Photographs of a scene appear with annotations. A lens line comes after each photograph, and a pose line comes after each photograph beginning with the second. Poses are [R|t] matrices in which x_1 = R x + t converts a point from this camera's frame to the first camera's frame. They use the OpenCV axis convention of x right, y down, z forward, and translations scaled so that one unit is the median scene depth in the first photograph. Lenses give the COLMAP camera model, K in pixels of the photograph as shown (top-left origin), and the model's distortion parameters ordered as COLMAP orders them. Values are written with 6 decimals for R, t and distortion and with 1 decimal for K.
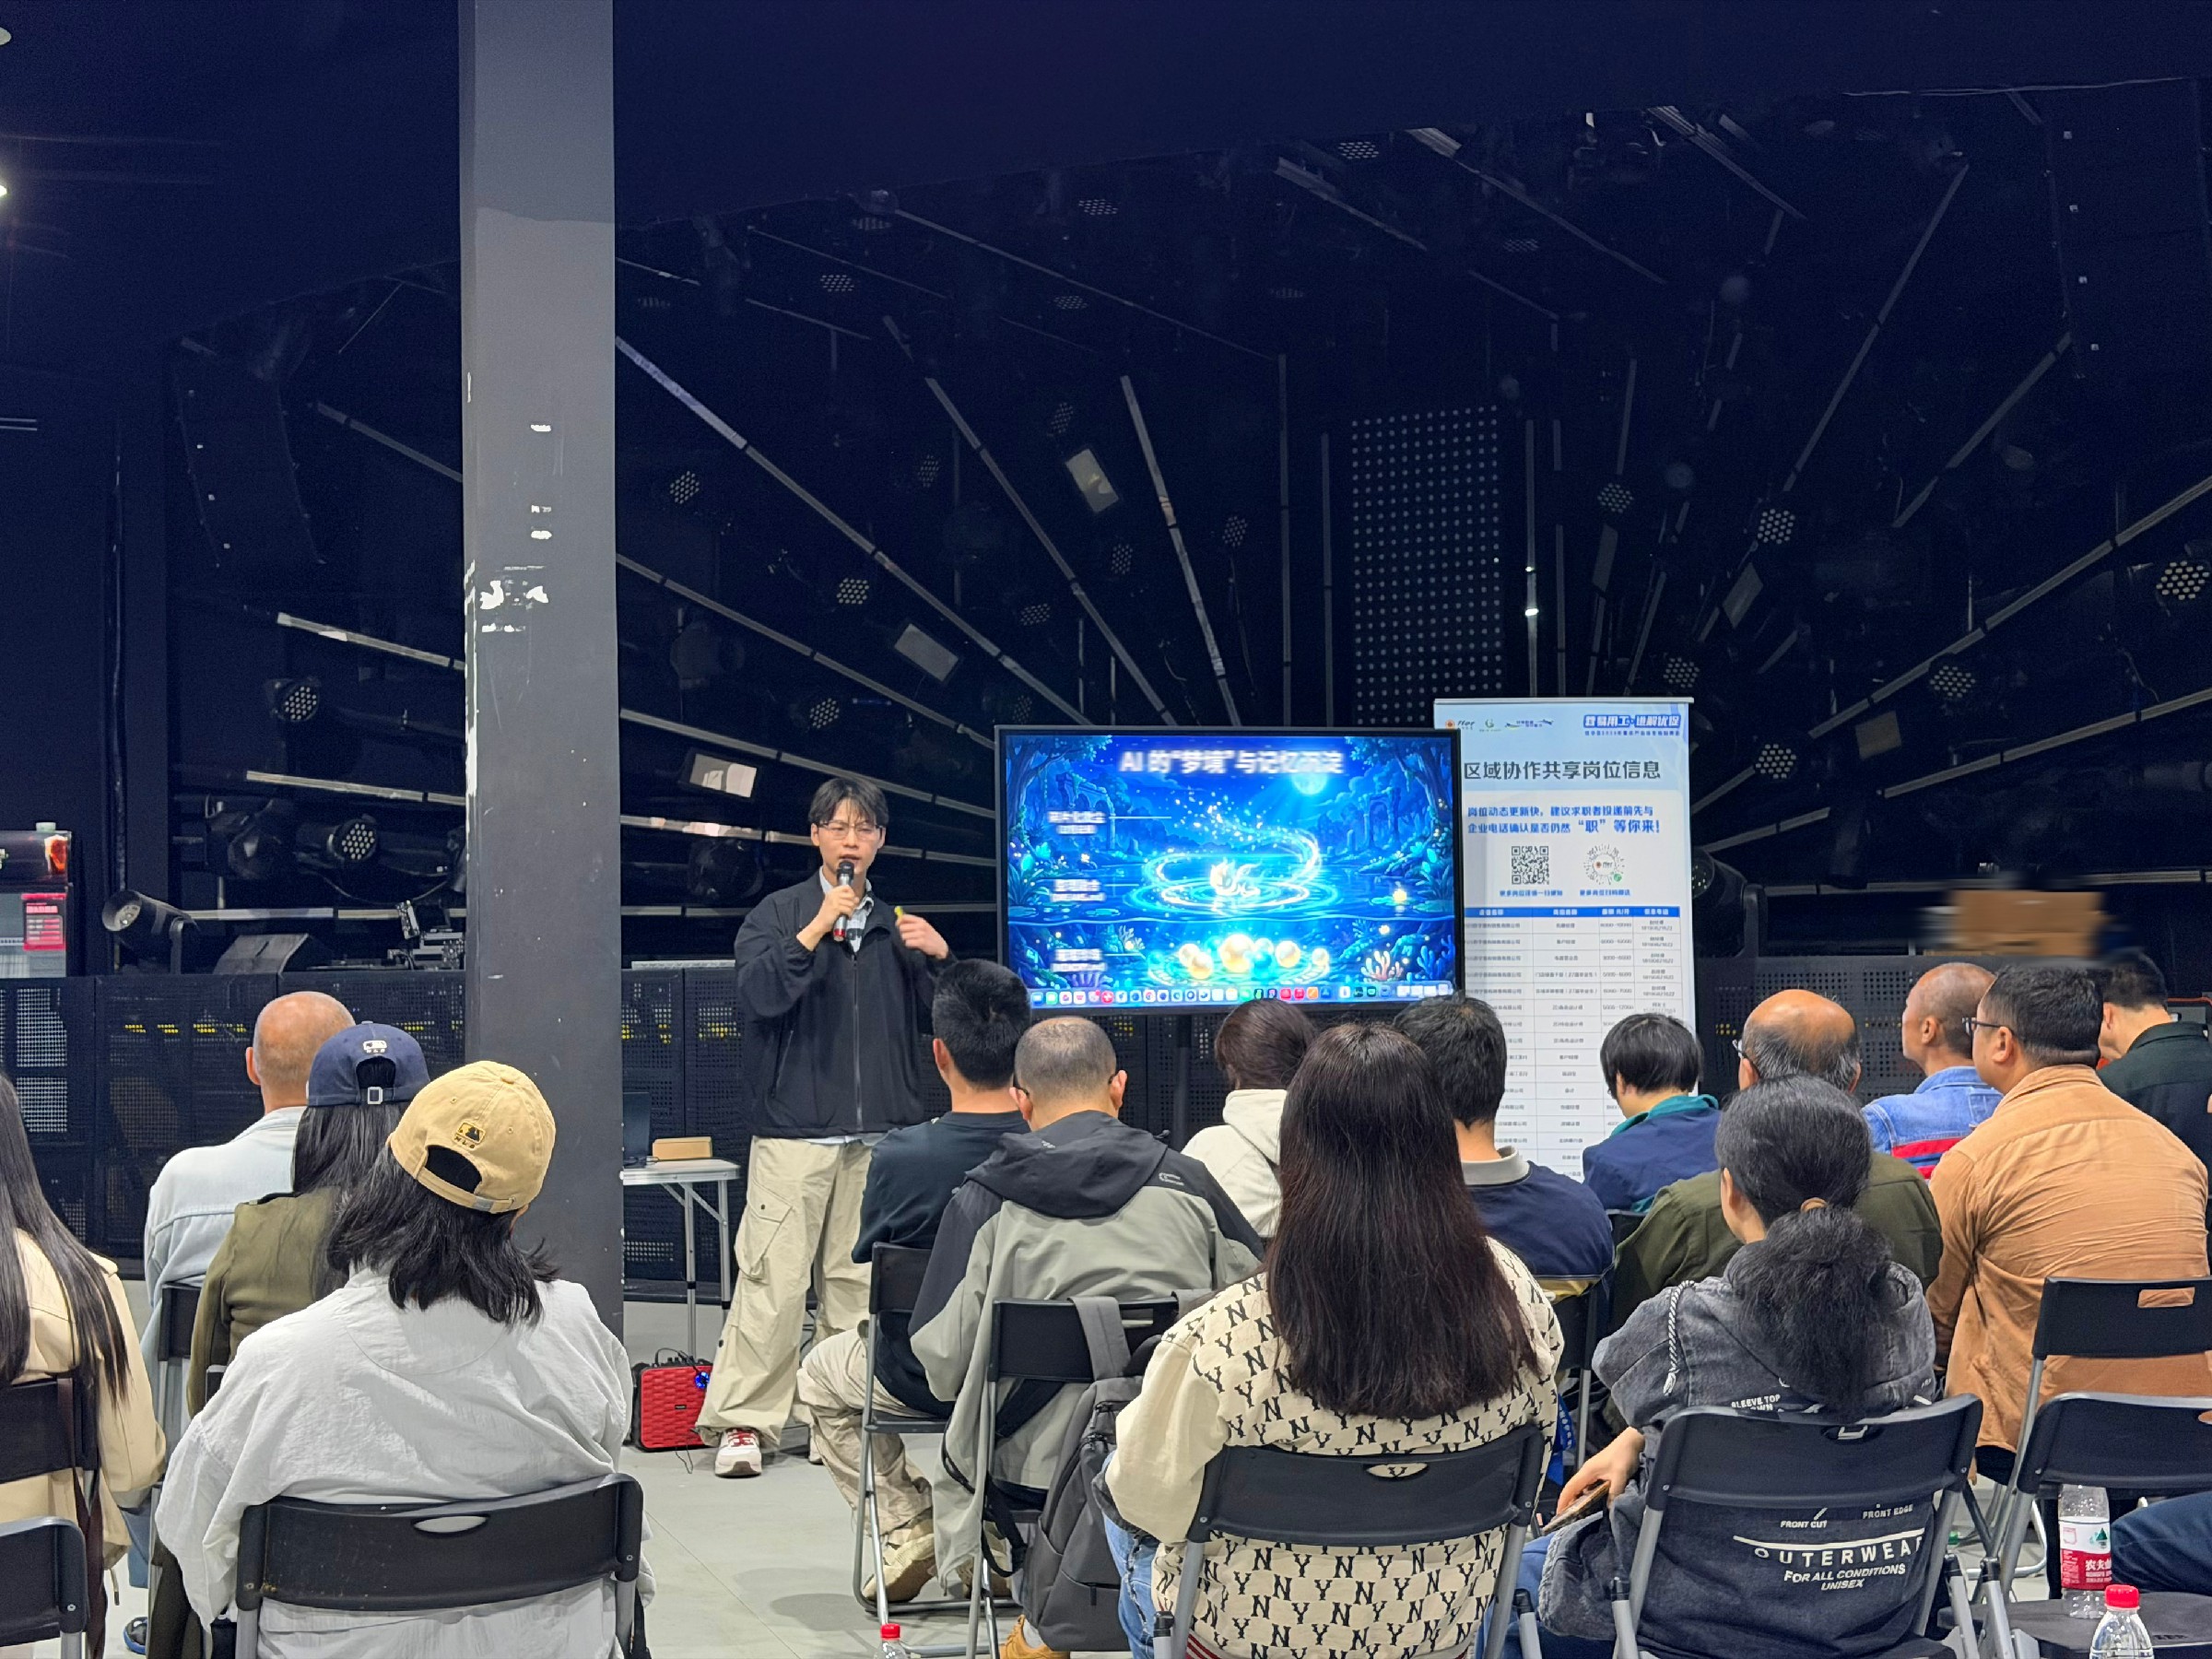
lens RADIAL K [[3100.9, 0, 1046.7], [0, 3100.9, 835.1], [0, 0, 1]] dist [0.155395, 0.000000]
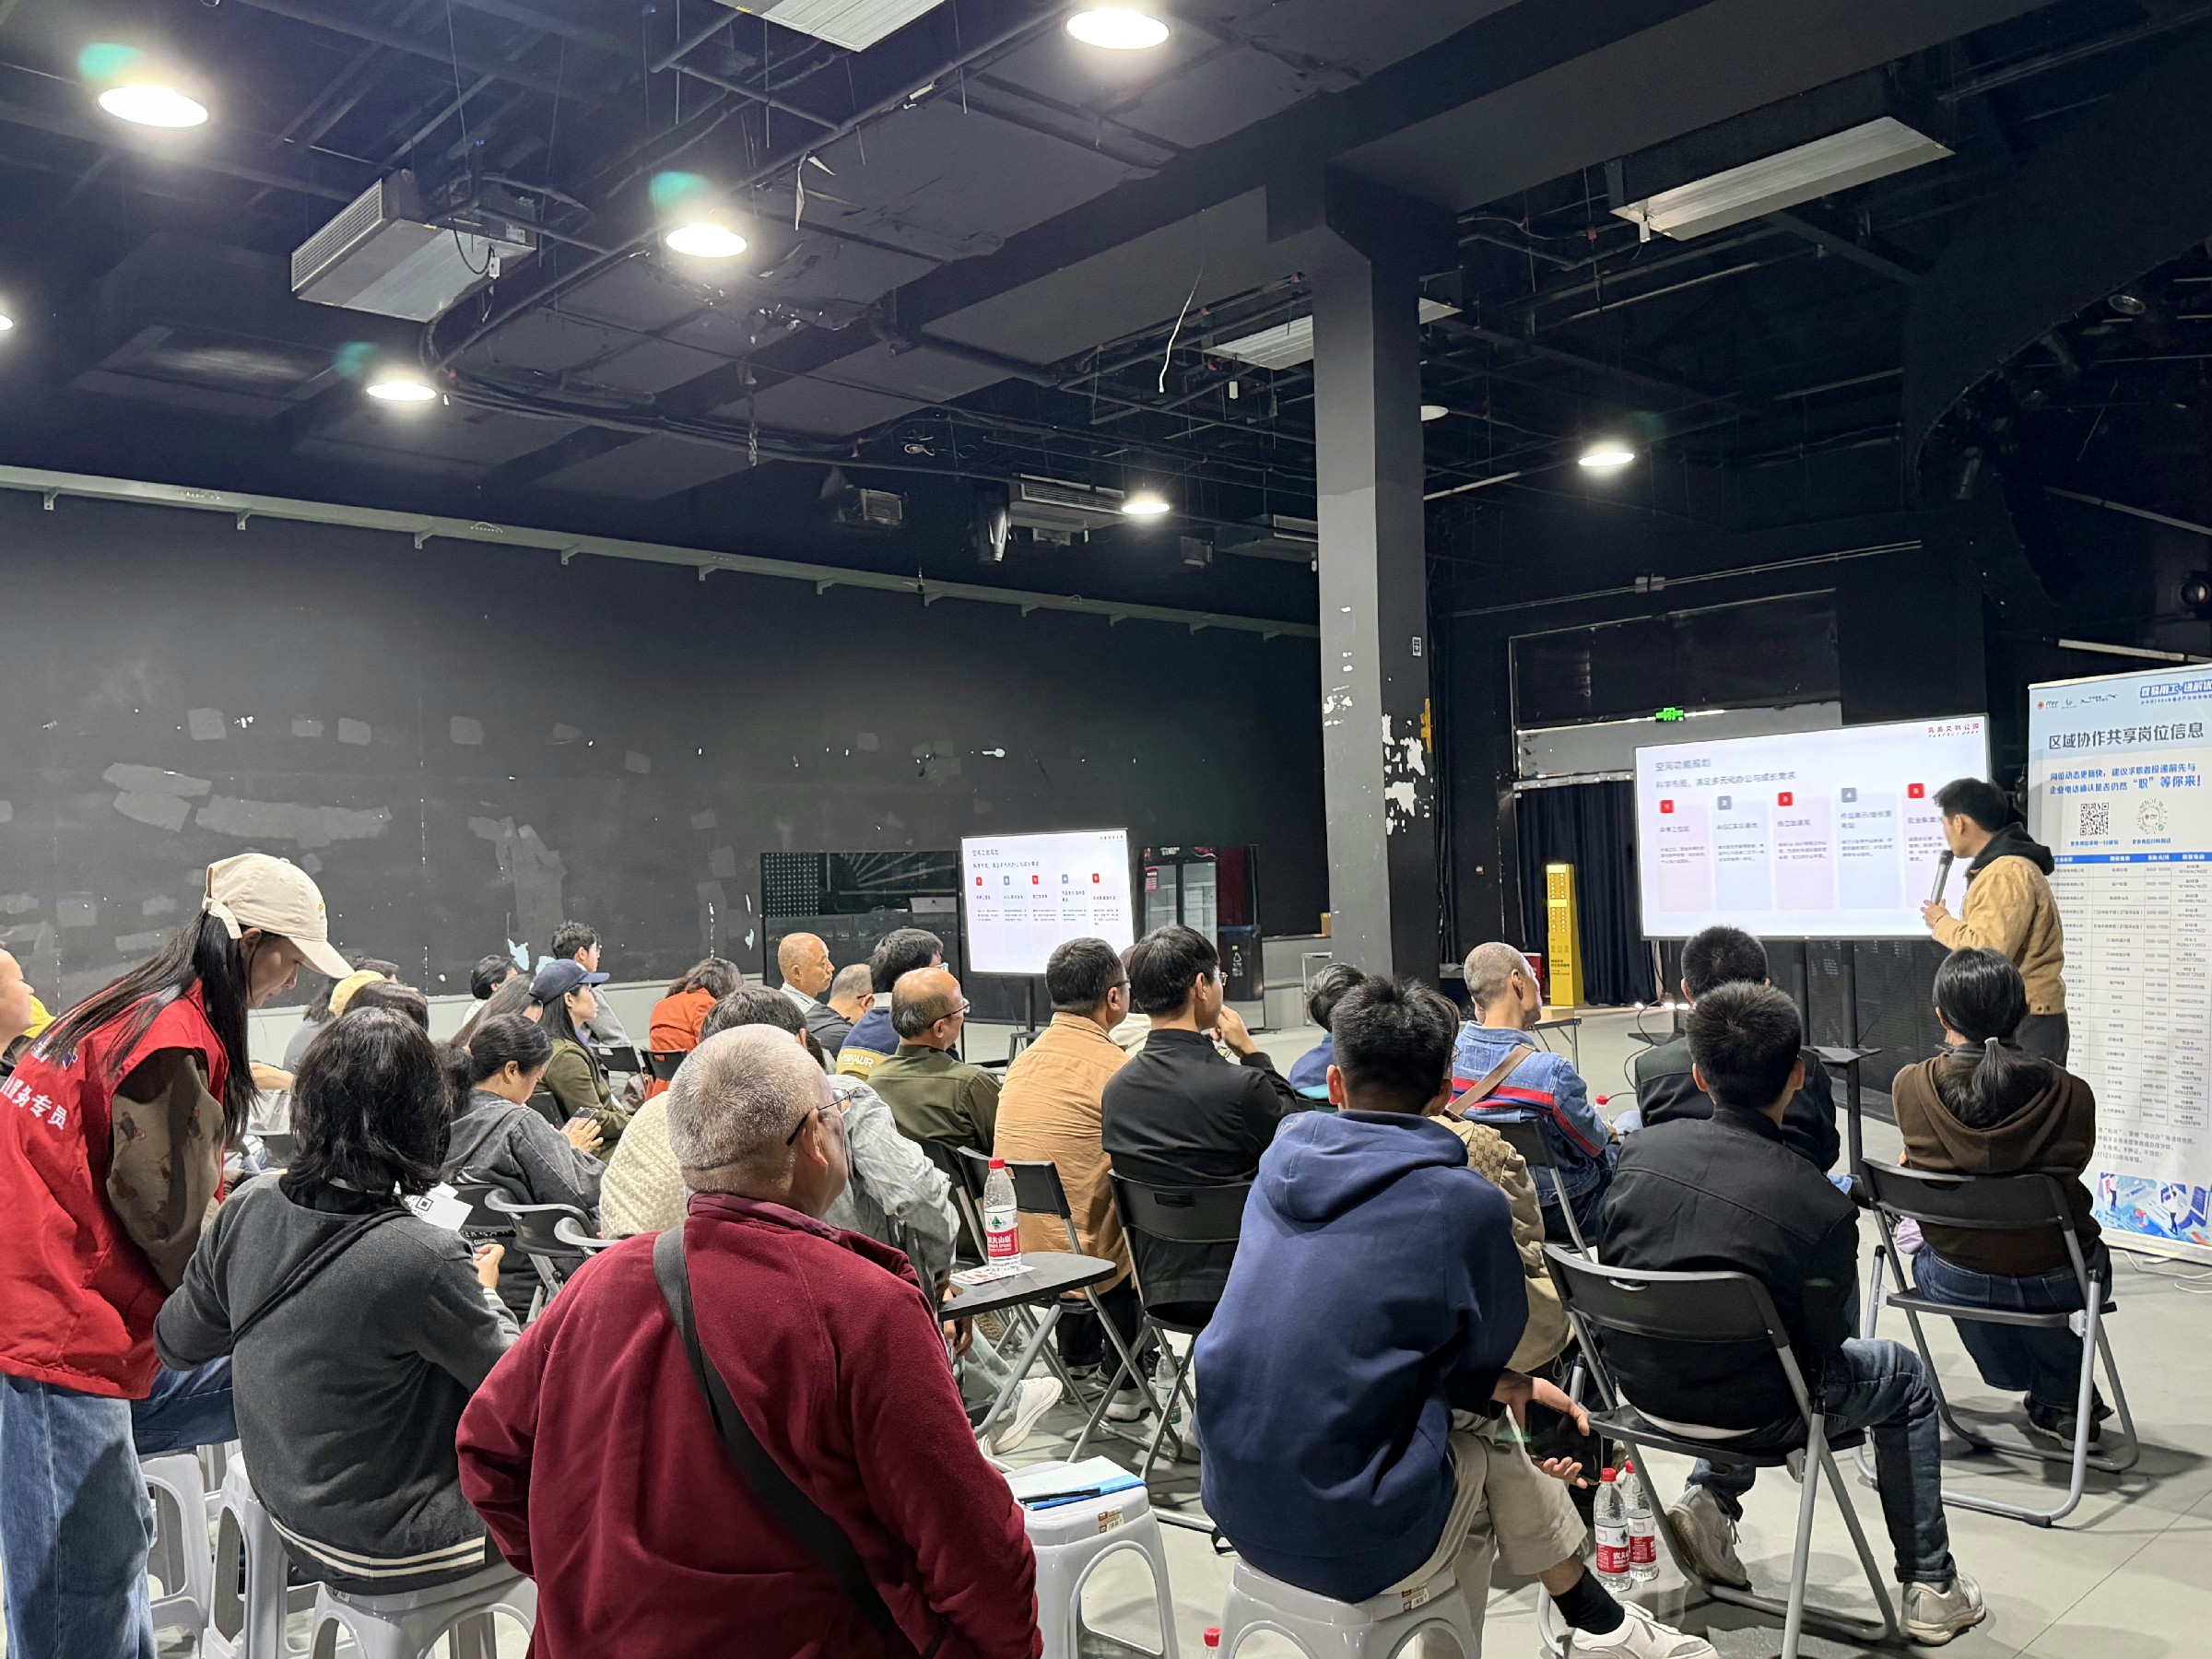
lens RADIAL K [[1822.6, 0, 1104.9], [0, 1822.6, 820.8], [0, 0, 1]] dist [0.061088, -0.007391]
pose [[0.426629, -0.032302, -0.903850, 0.631596], [0.062881, 0.998003, -0.005987, -0.009149], [0.902238, -0.054281, 0.427808, 0.358461]]
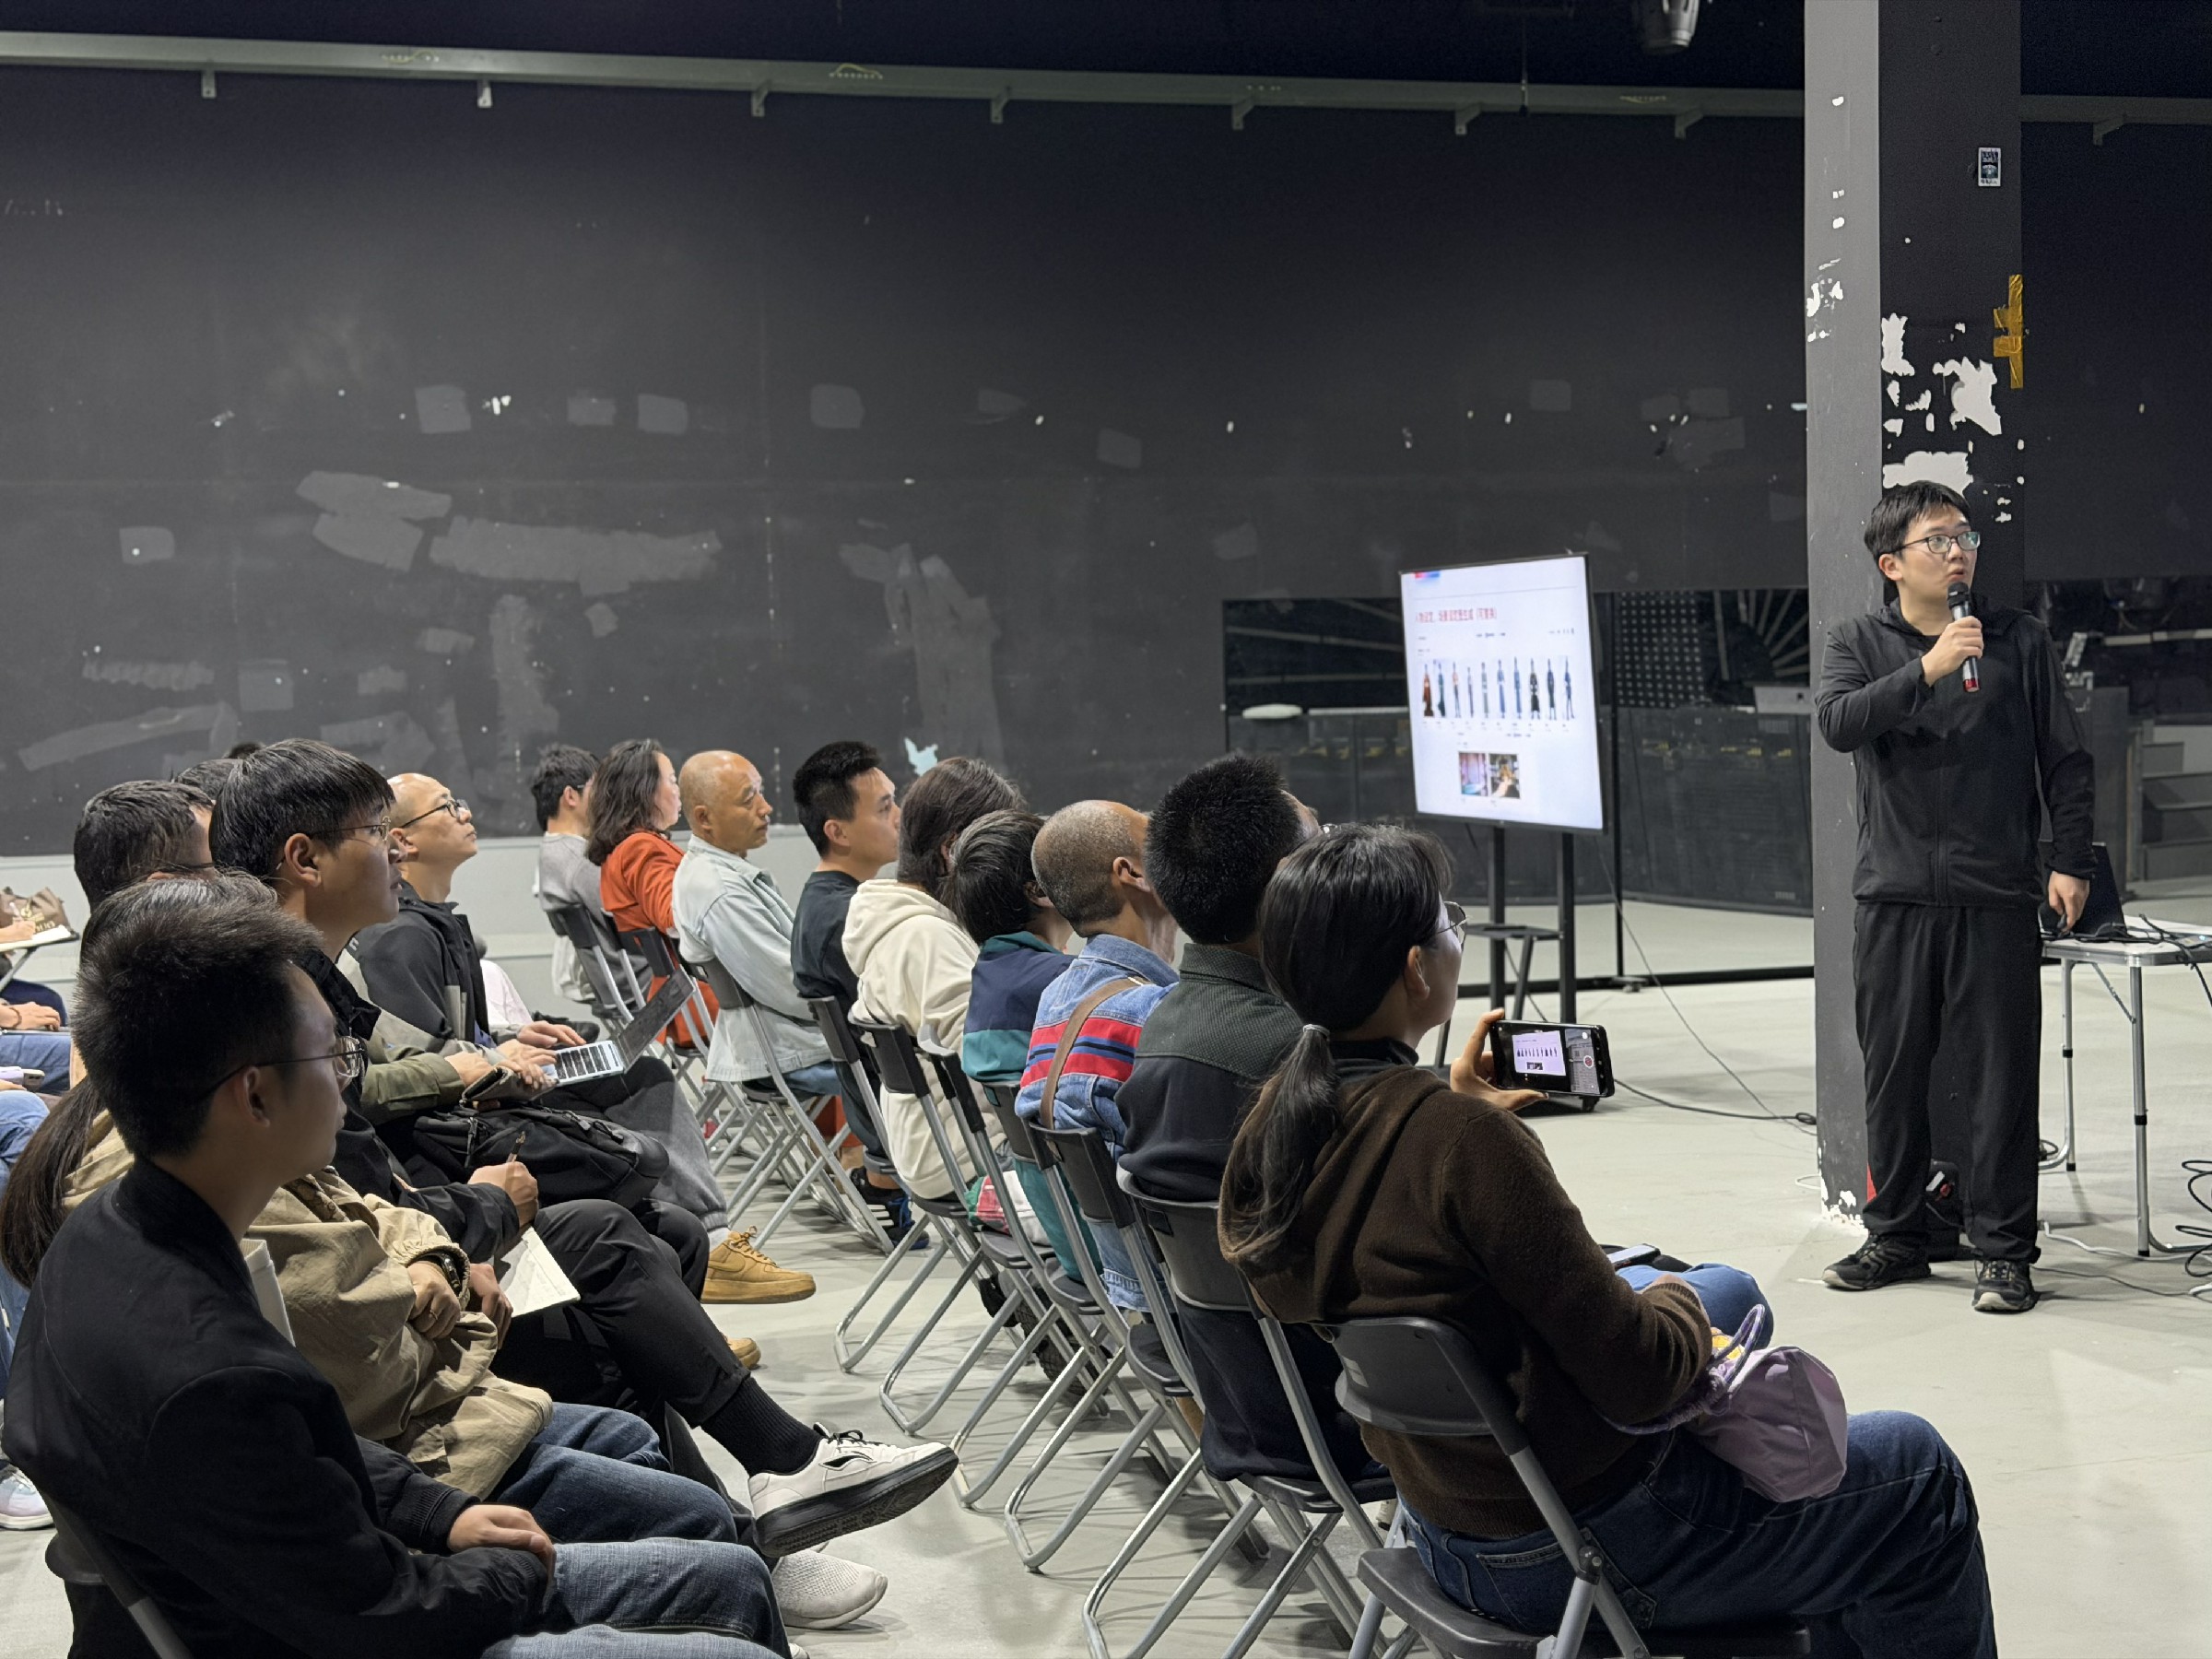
lens RADIAL K [[3100.9, 0, 1103.4], [0, 3100.9, 833.5], [0, 0, 1]] dist [0.155395, 0.000000]
pose [[-0.036582, 0.060329, -0.997508, 0.656507], [0.068916, 0.995952, 0.057708, 0.010338], [0.996952, -0.066633, -0.040591, 0.702526]]
